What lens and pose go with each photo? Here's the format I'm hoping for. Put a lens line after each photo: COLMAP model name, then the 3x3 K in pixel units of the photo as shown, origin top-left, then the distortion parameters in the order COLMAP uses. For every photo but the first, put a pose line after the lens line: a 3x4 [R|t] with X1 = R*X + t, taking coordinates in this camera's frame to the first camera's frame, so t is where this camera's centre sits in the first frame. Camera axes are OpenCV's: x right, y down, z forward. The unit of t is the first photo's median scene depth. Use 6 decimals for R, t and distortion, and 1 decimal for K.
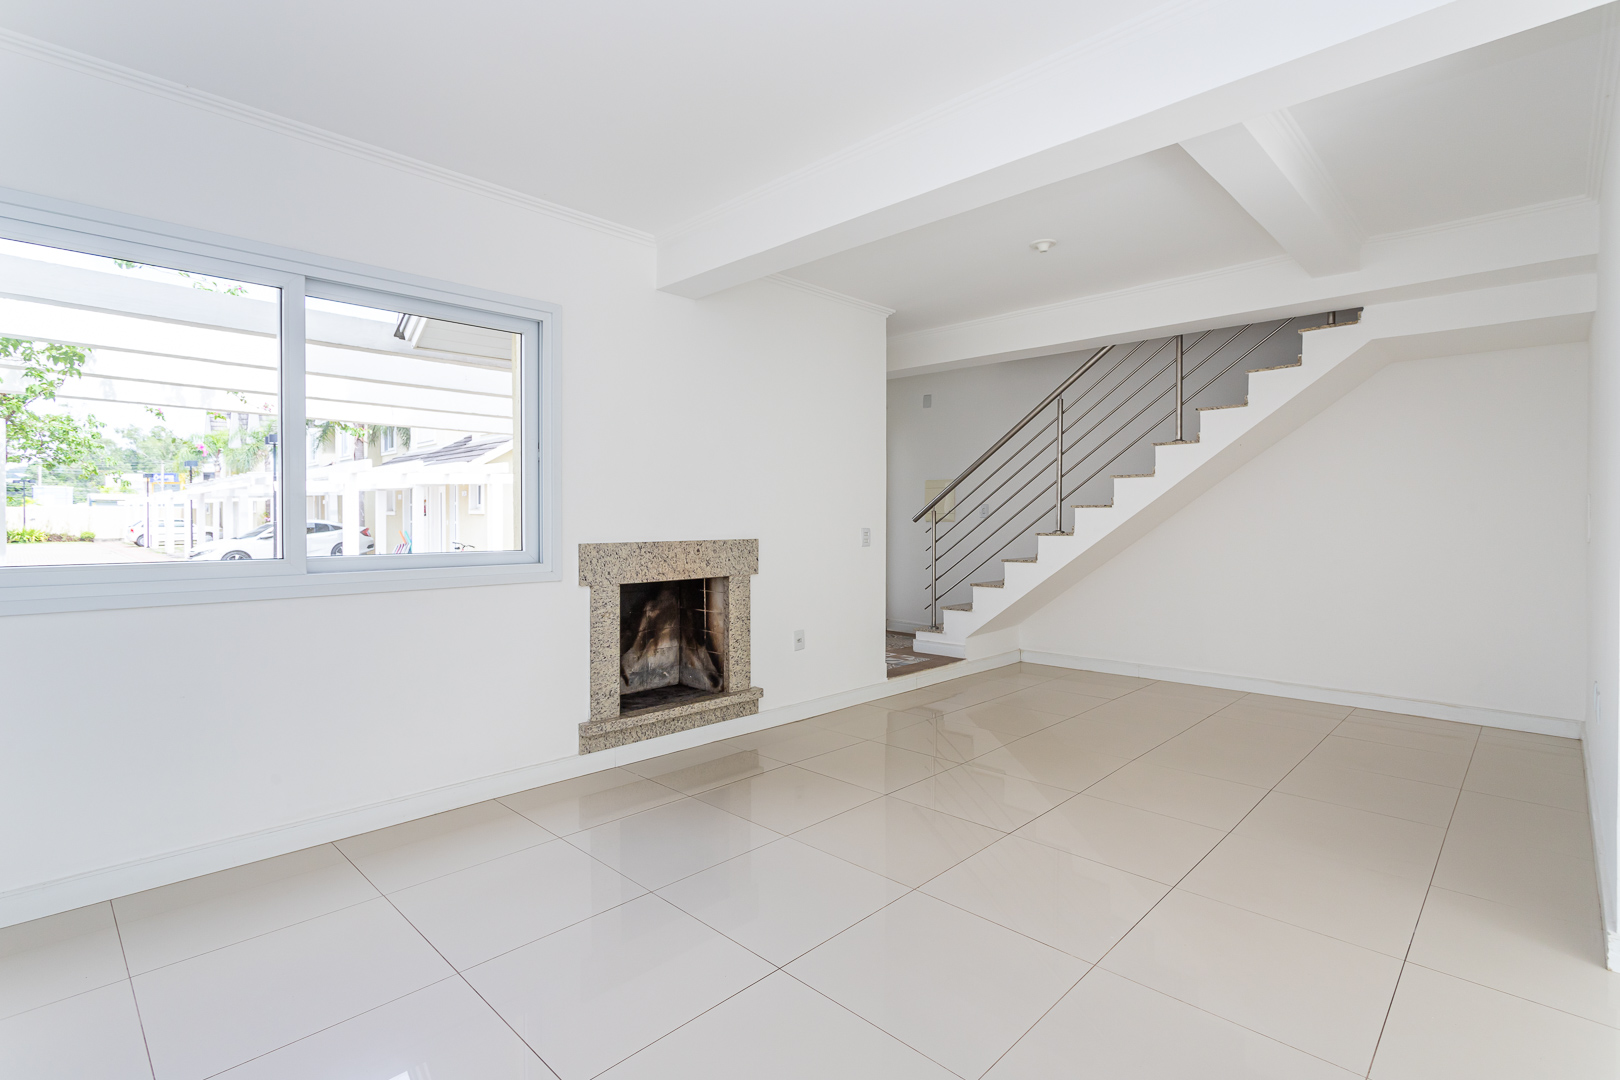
lens RADIAL K [[761.3, 0, 815.4], [0, 761.3, 523.3], [0, 0, 1]] dist [0.002434, 0.000381]
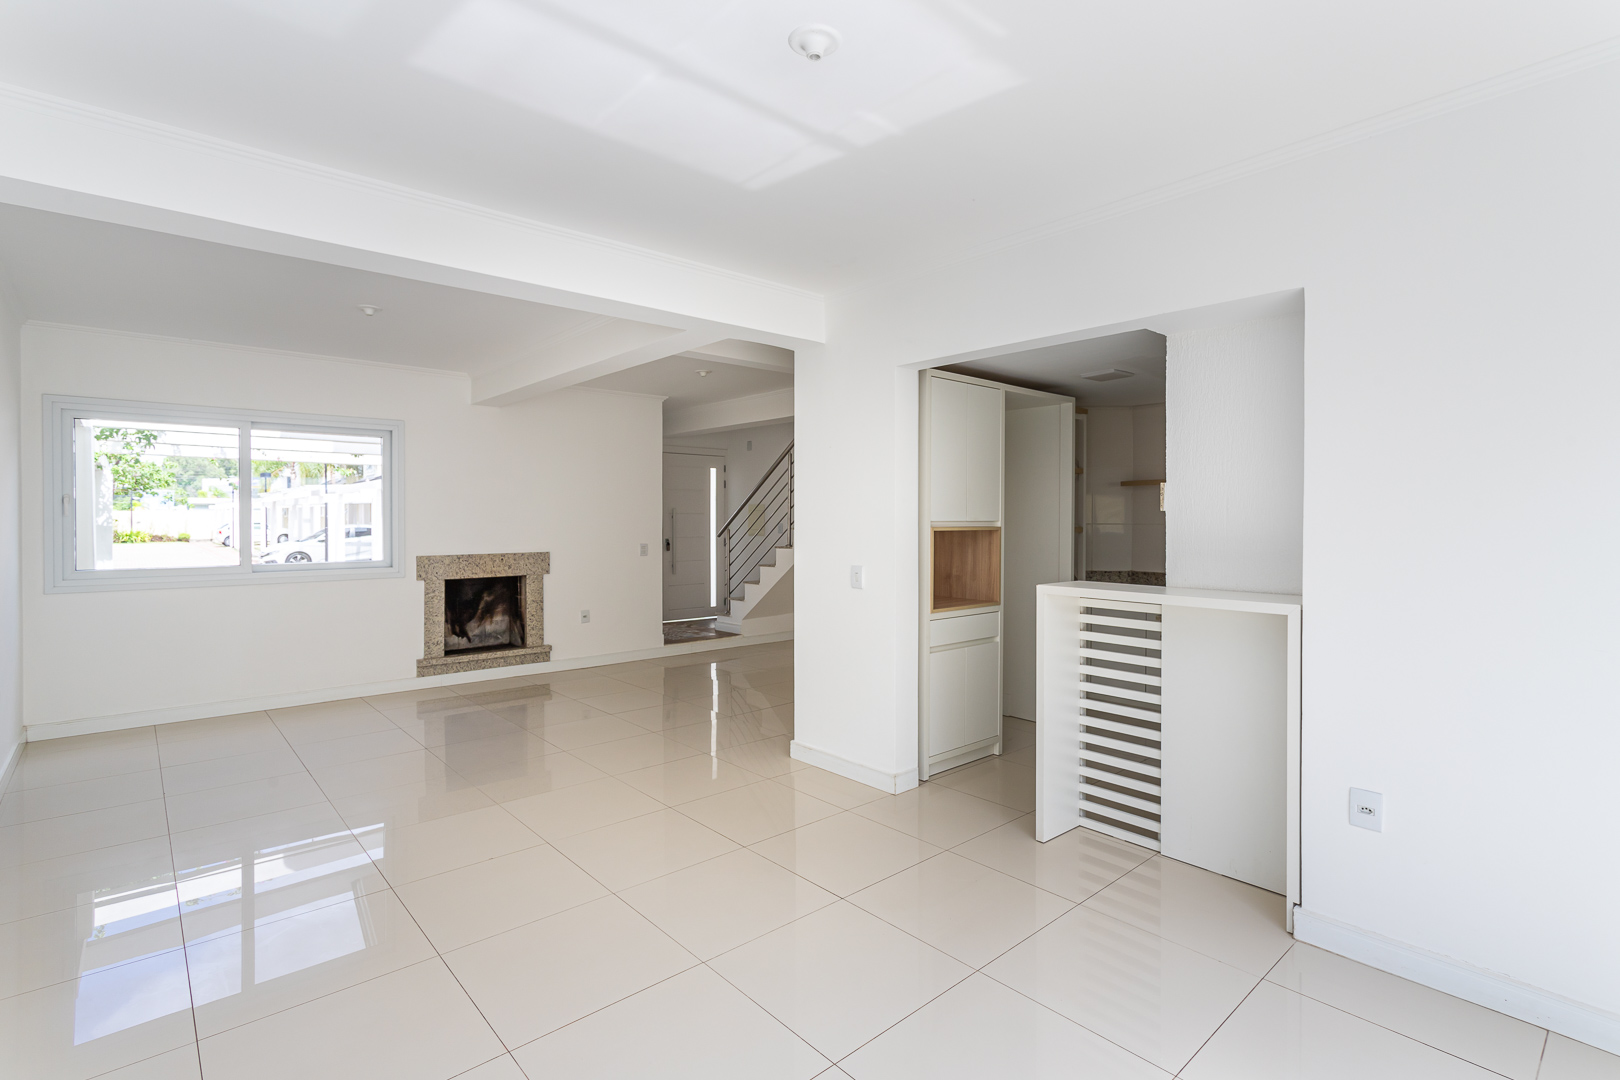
lens RADIAL K [[761.3, 0, 815.4], [0, 761.3, 523.3], [0, 0, 1]] dist [0.002434, 0.000381]
pose [[0.997290, -0.000095, -0.073575, 0.596519], [0.000133, 1.000000, 0.000513, -0.040011], [0.073575, -0.000521, 0.997290, -0.549429]]
